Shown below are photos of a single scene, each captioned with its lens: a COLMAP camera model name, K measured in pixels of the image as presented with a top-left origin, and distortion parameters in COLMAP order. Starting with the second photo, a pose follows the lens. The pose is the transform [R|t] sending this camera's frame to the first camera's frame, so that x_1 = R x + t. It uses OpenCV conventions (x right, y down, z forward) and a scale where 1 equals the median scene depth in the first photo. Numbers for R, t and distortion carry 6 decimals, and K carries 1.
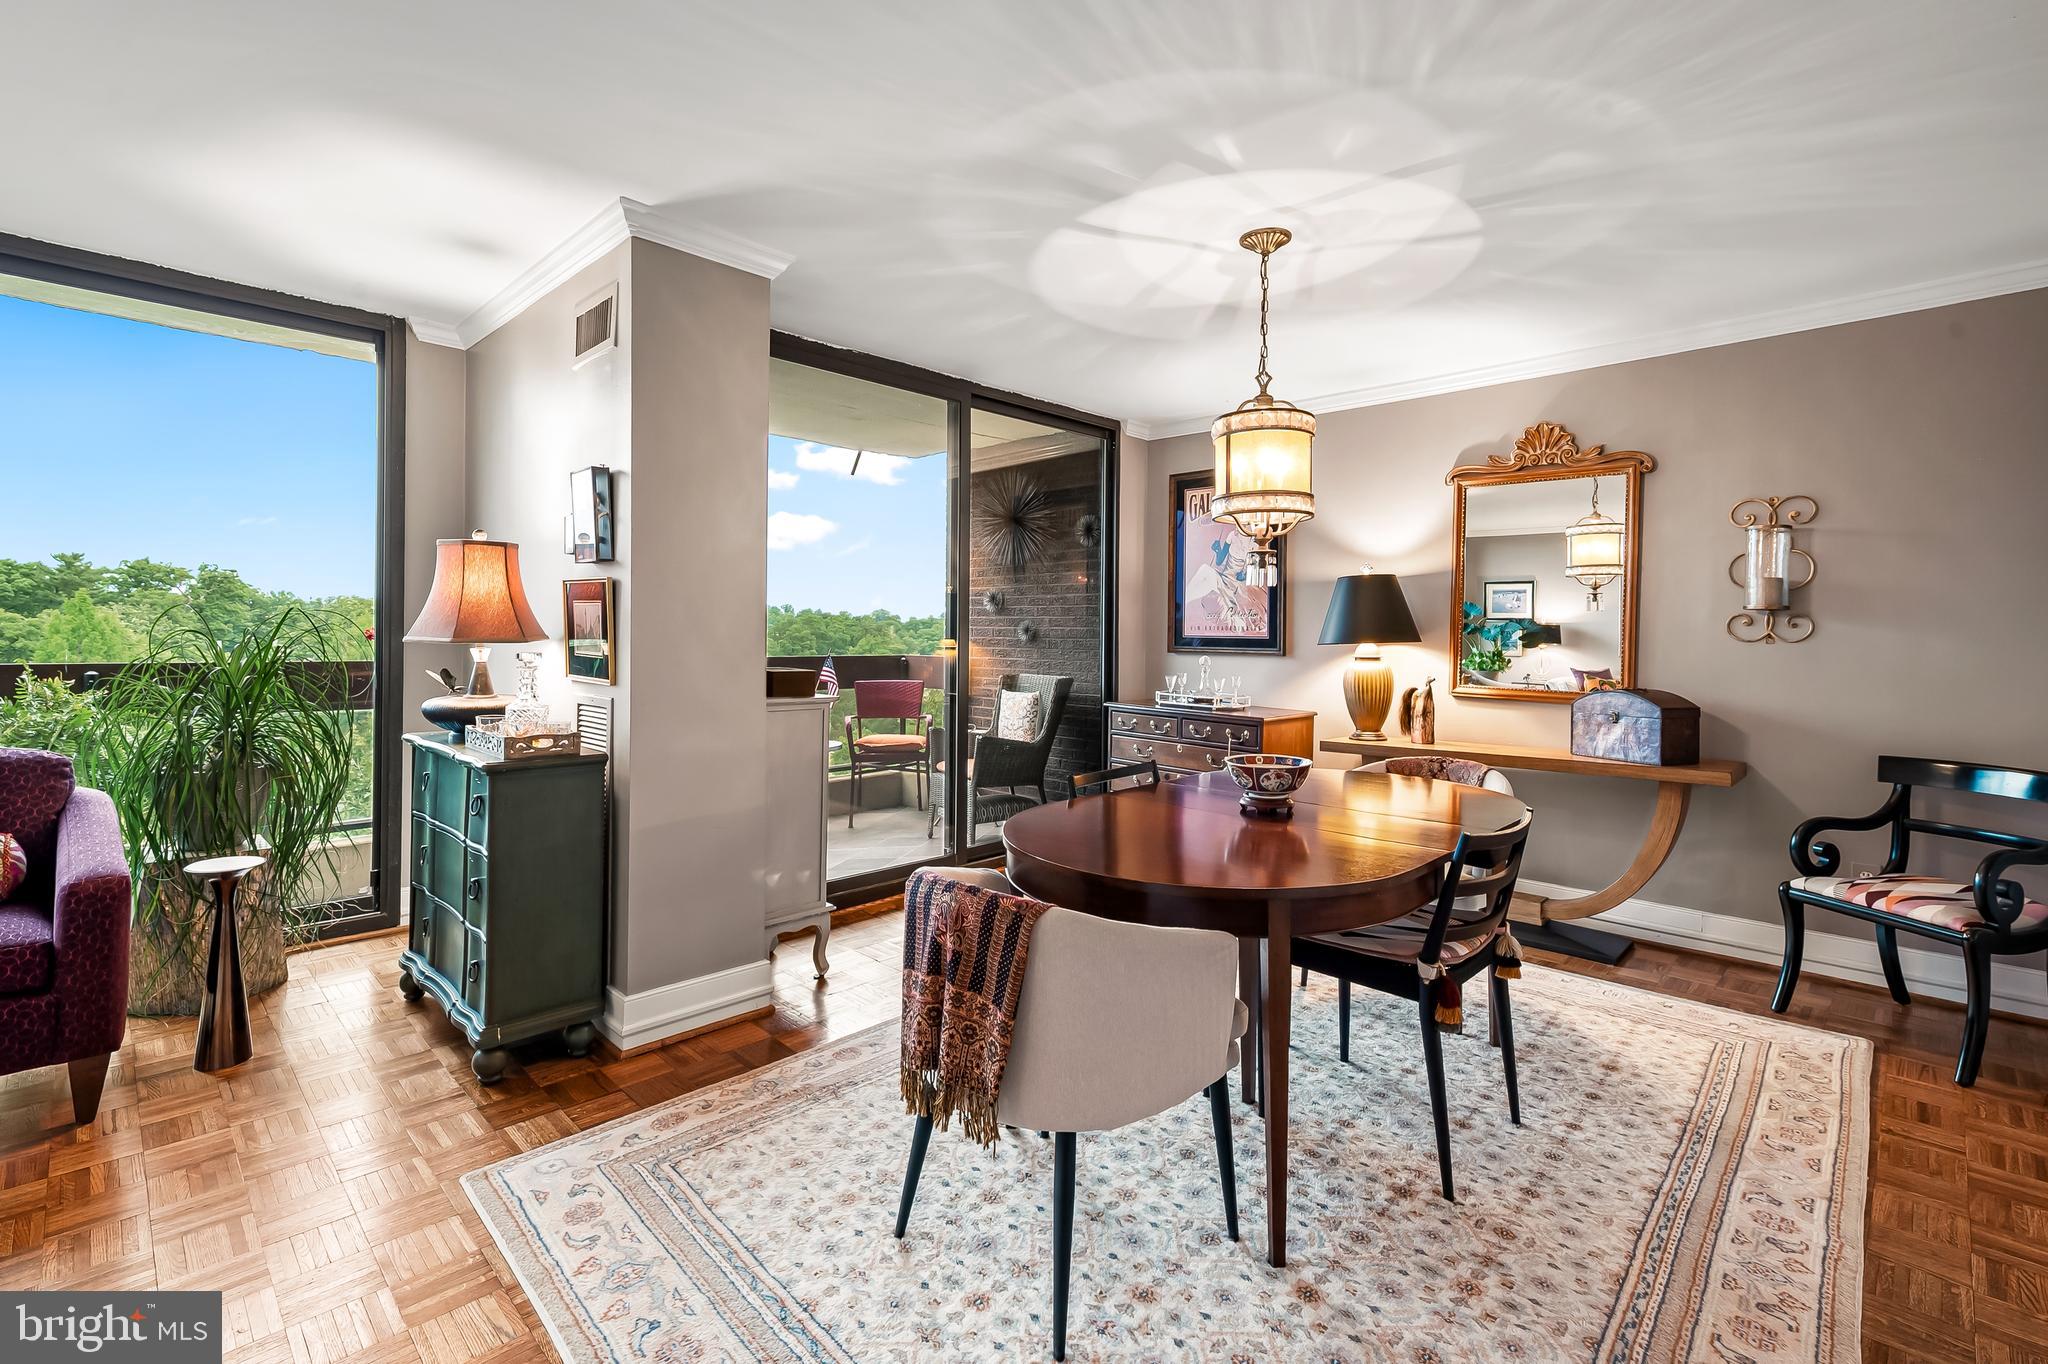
lens RADIAL K [[921.8, 0, 1028.6], [0, 921.8, 638.5], [0, 0, 1]] dist [0.007658, -0.000931]
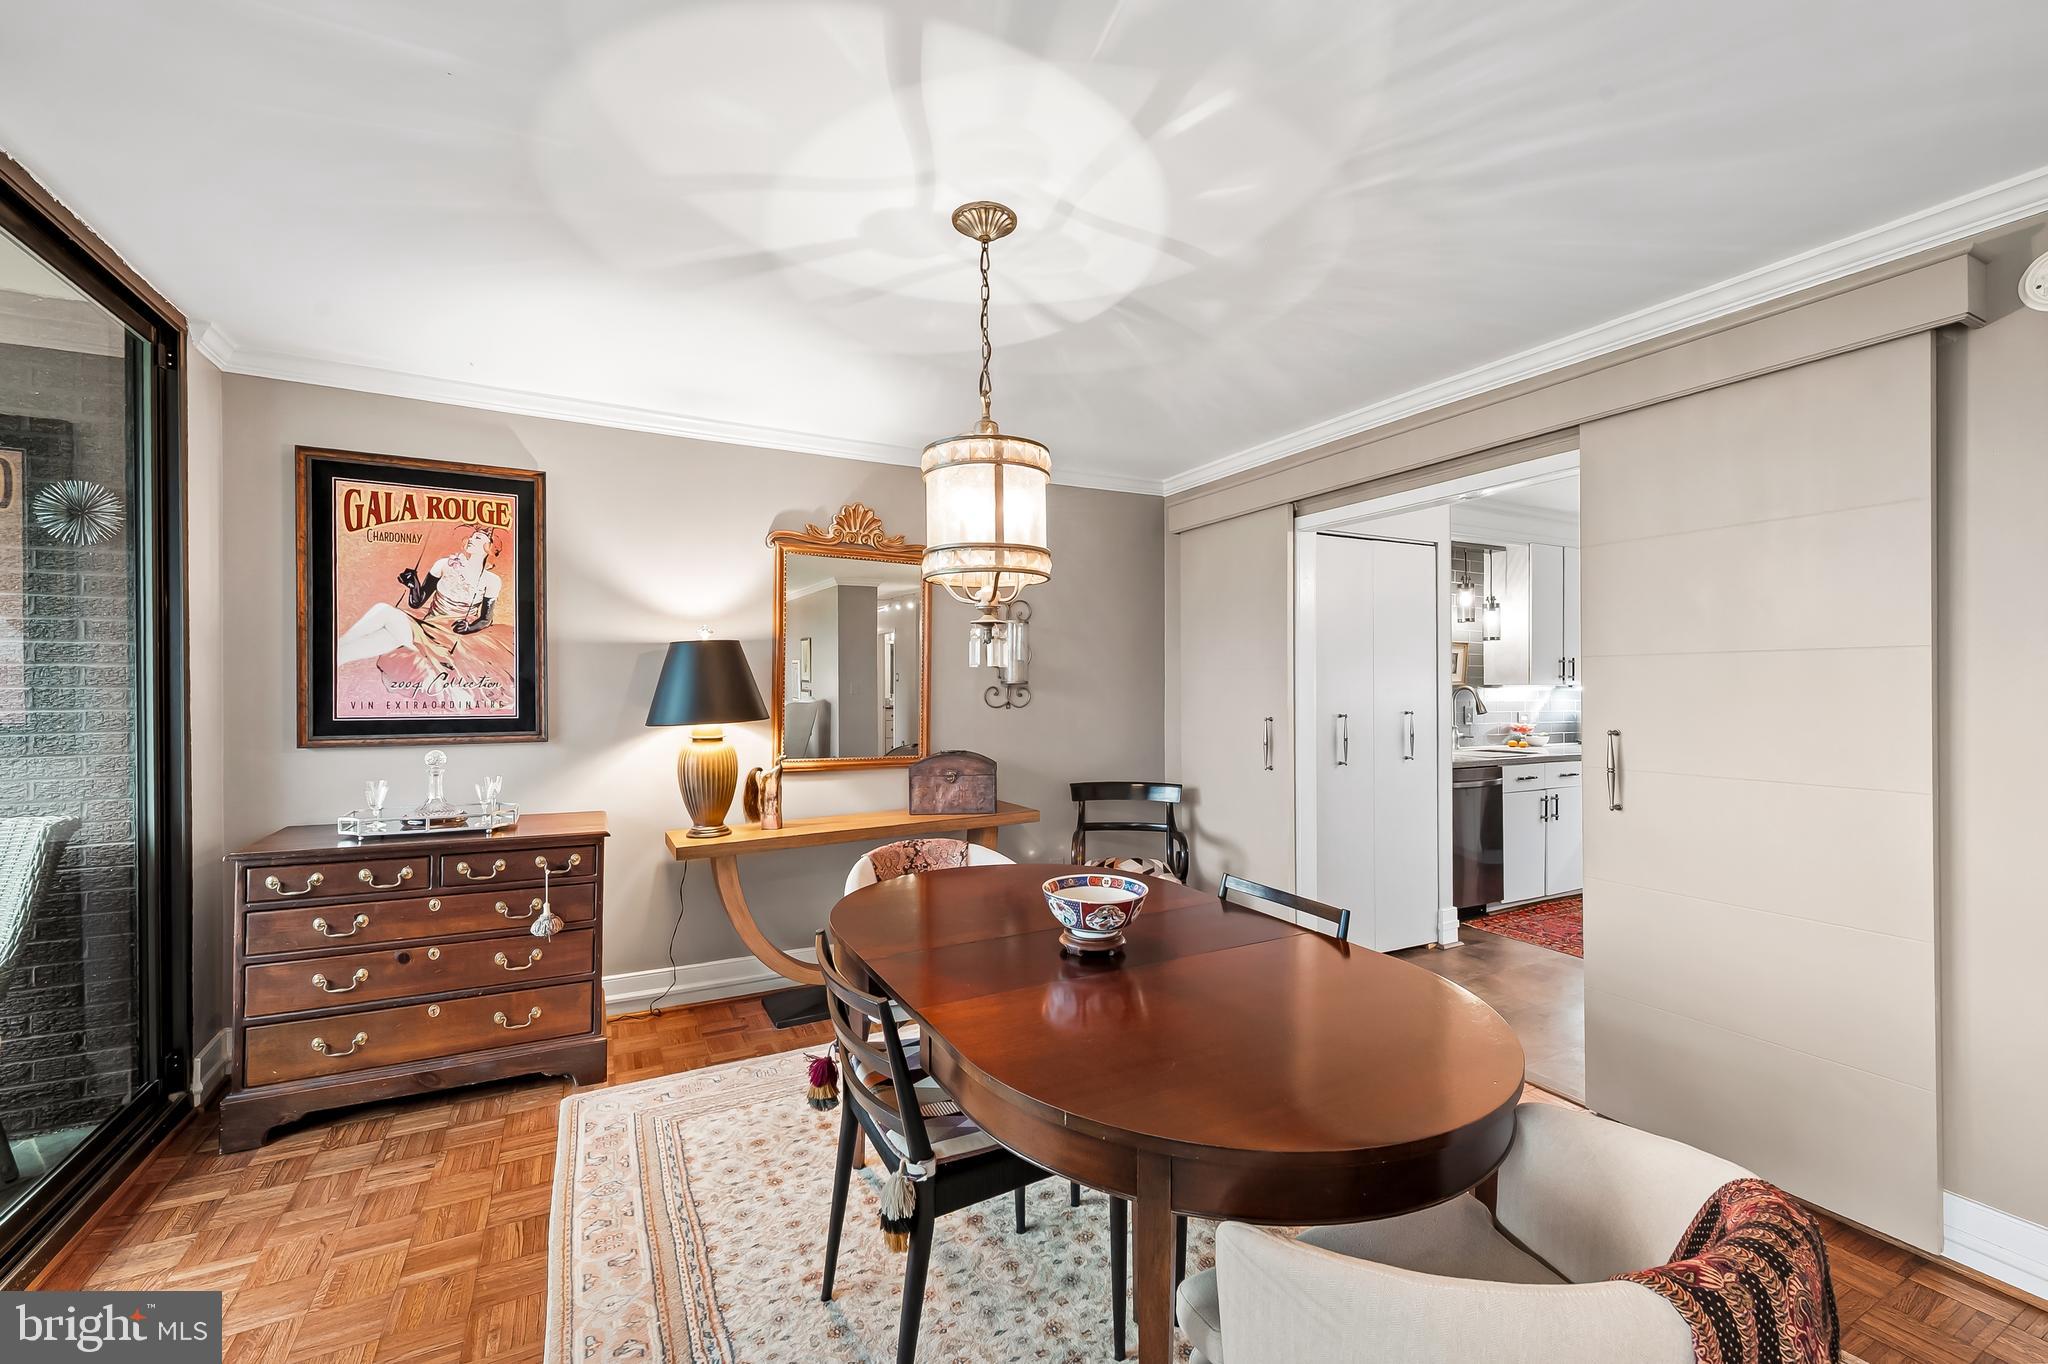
lens RADIAL K [[833.8, 0, 1025.8], [0, 833.8, 688.3], [0, 0, 1]] dist [0.008685, -0.000100]
pose [[0.306754, -0.013677, 0.951691, -0.336385], [0.010911, 0.999882, 0.010853, -0.037199], [-0.951726, 0.007054, 0.306867, 0.618944]]
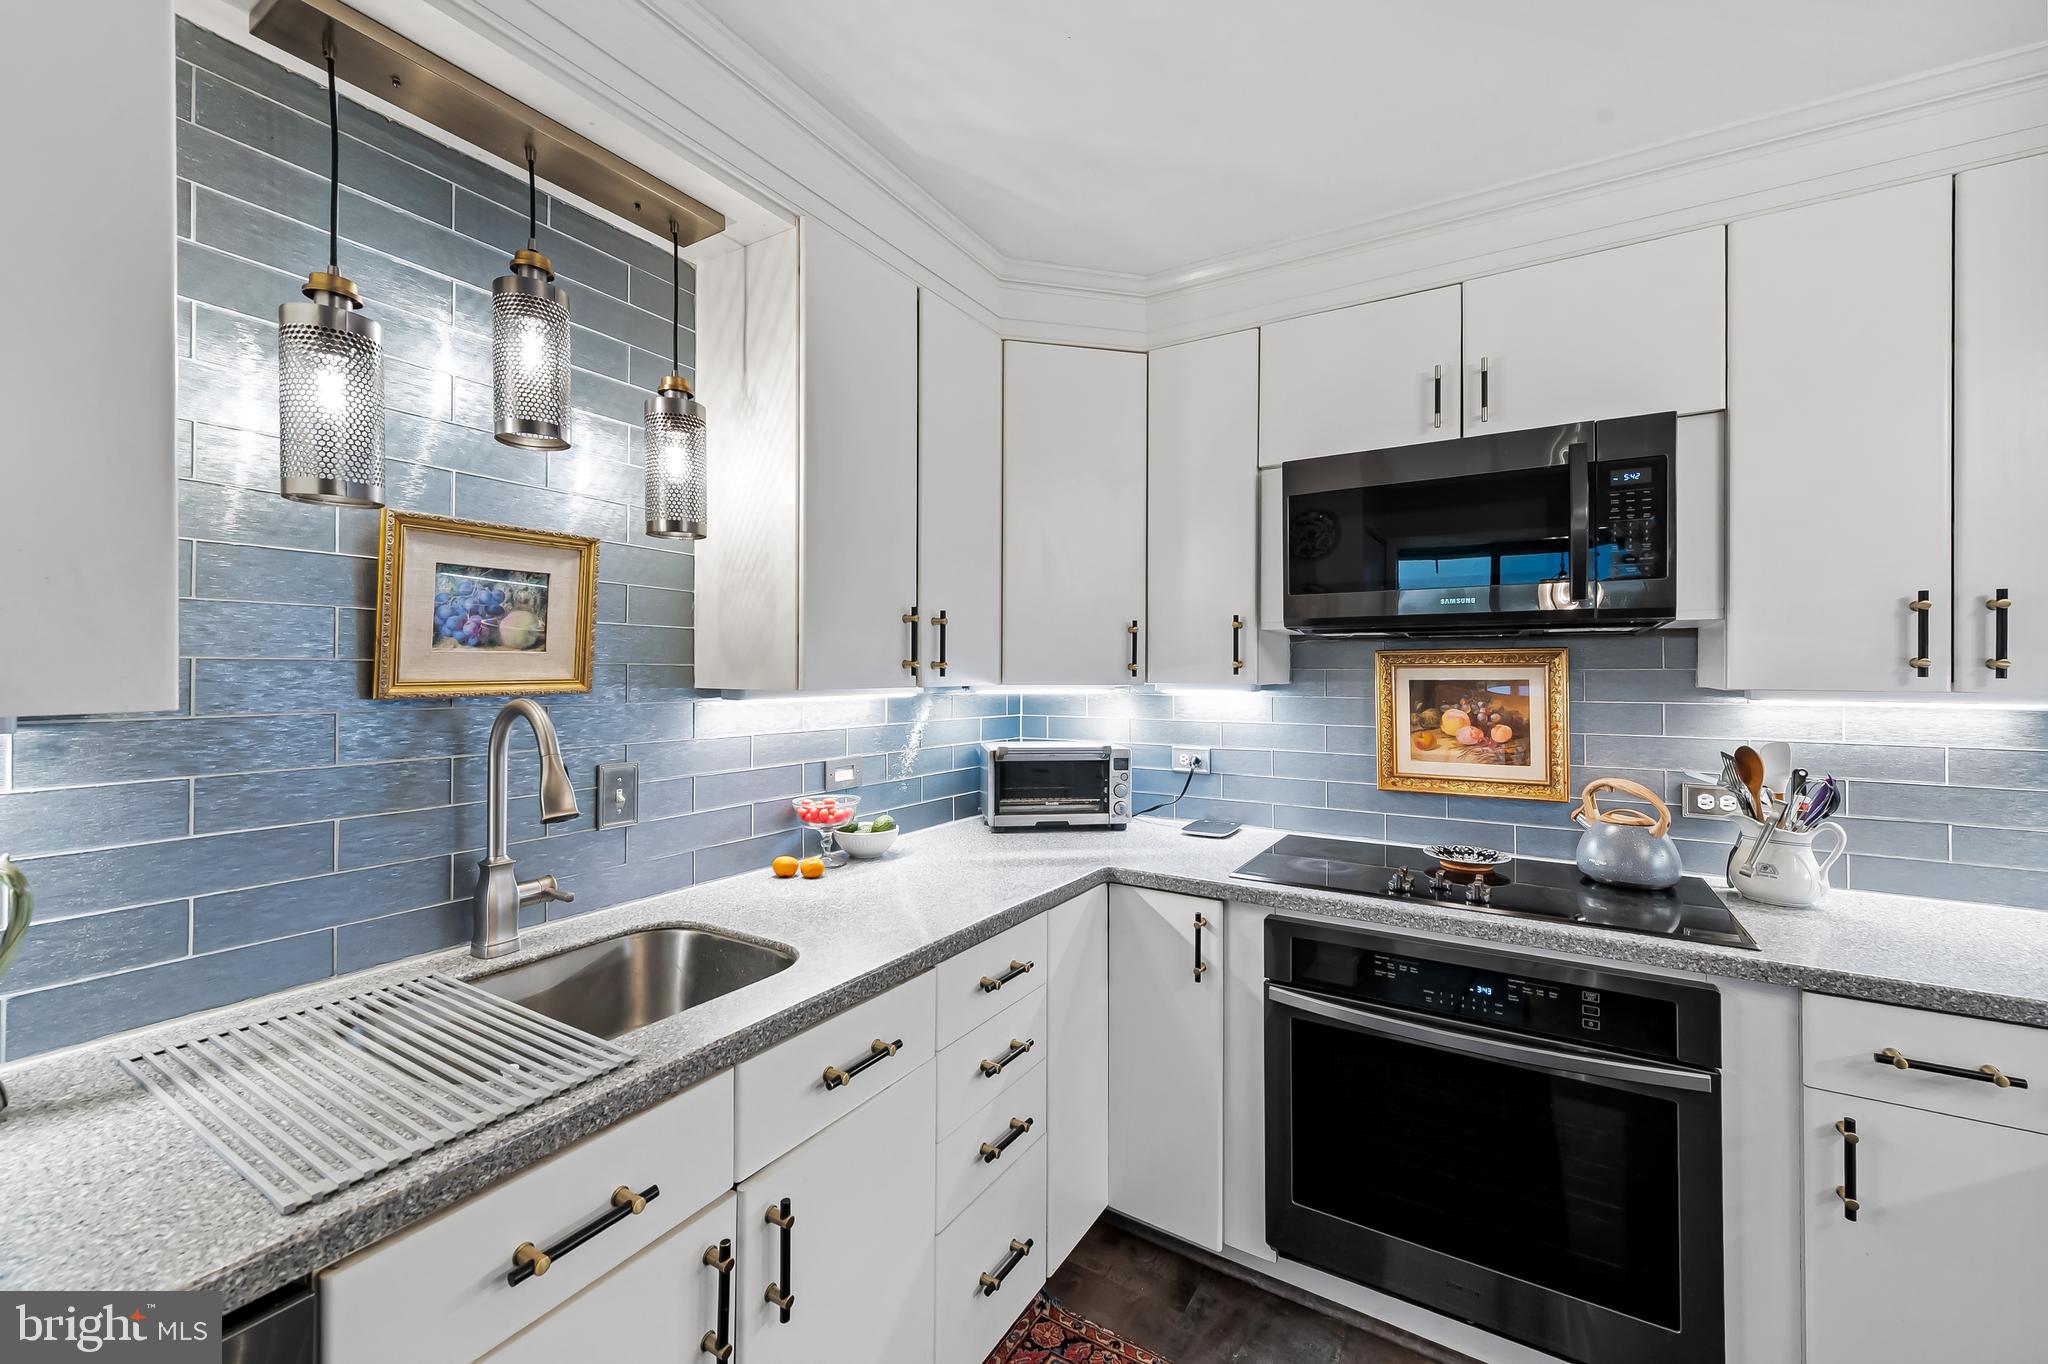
lens RADIAL K [[803.5, 0, 1028.3], [0, 803.5, 663.1], [0, 0, 1]] dist [0.001973, -0.000037]
pose [[-0.224628, -0.005234, 0.974431, 0.987059], [-0.000397, 0.999986, 0.005280, -0.034699], [-0.974445, 0.000799, -0.224627, 0.173024]]
